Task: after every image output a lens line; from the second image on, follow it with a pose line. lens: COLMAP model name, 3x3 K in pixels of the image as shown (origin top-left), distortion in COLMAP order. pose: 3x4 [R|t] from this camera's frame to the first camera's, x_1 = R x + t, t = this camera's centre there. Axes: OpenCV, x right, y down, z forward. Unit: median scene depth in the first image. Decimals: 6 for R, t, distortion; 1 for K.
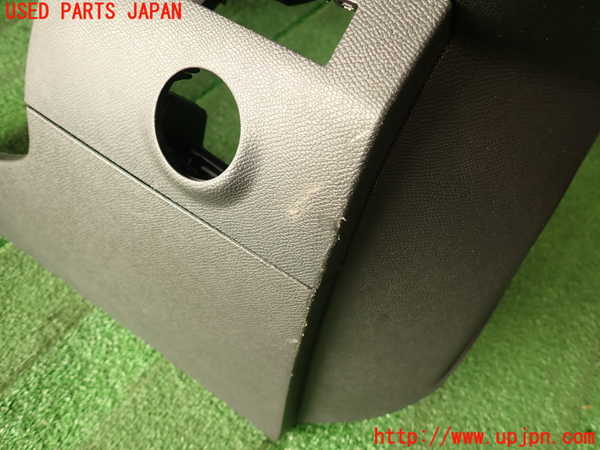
lens RADIAL K [[448.8, 0, 300.0], [0, 448.8, 225.0], [0, 0, 1]] dist [0.004352, 0.000906]
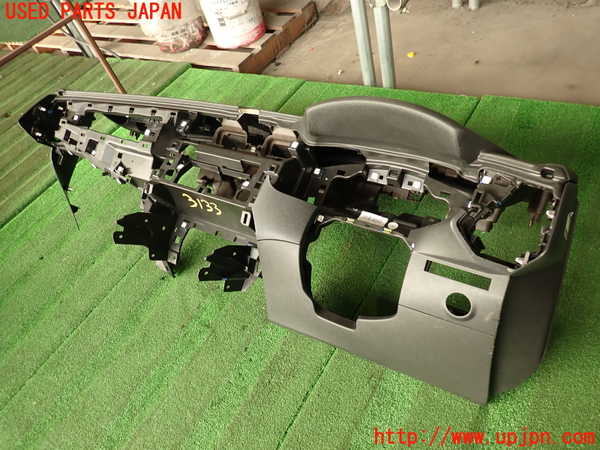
lens RADIAL K [[448.8, 0, 300.0], [0, 448.8, 225.0], [0, 0, 1]] dist [0.004352, 0.000906]
pose [[0.957100, -0.246994, -0.151506, -0.757548], [0.215119, 0.955984, -0.199544, -0.368076], [0.194123, 0.158392, 0.968106, -3.265932]]
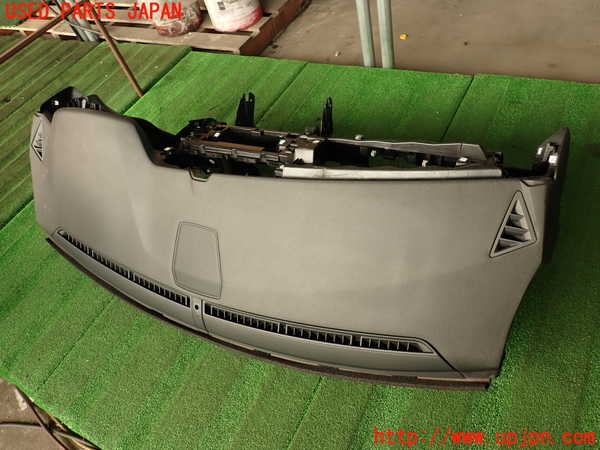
lens RADIAL K [[448.8, 0, 300.0], [0, 448.8, 225.0], [0, 0, 1]] dist [0.004352, 0.000906]
pose [[0.956932, -0.268909, -0.109406, -1.429951], [0.250874, 0.955611, -0.154496, -0.148270], [0.146095, 0.120395, 0.981917, -4.055143]]
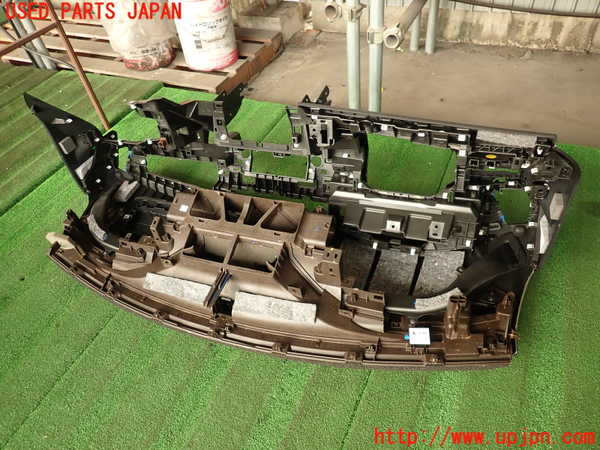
lens RADIAL K [[448.8, 0, 300.0], [0, 448.8, 225.0], [0, 0, 1]] dist [0.004352, 0.000906]
pose [[0.968553, -0.243842, 0.049453, -2.382992], [0.248742, 0.944499, -0.214588, -0.546169], [0.005618, 0.220141, 0.975452, -3.599052]]
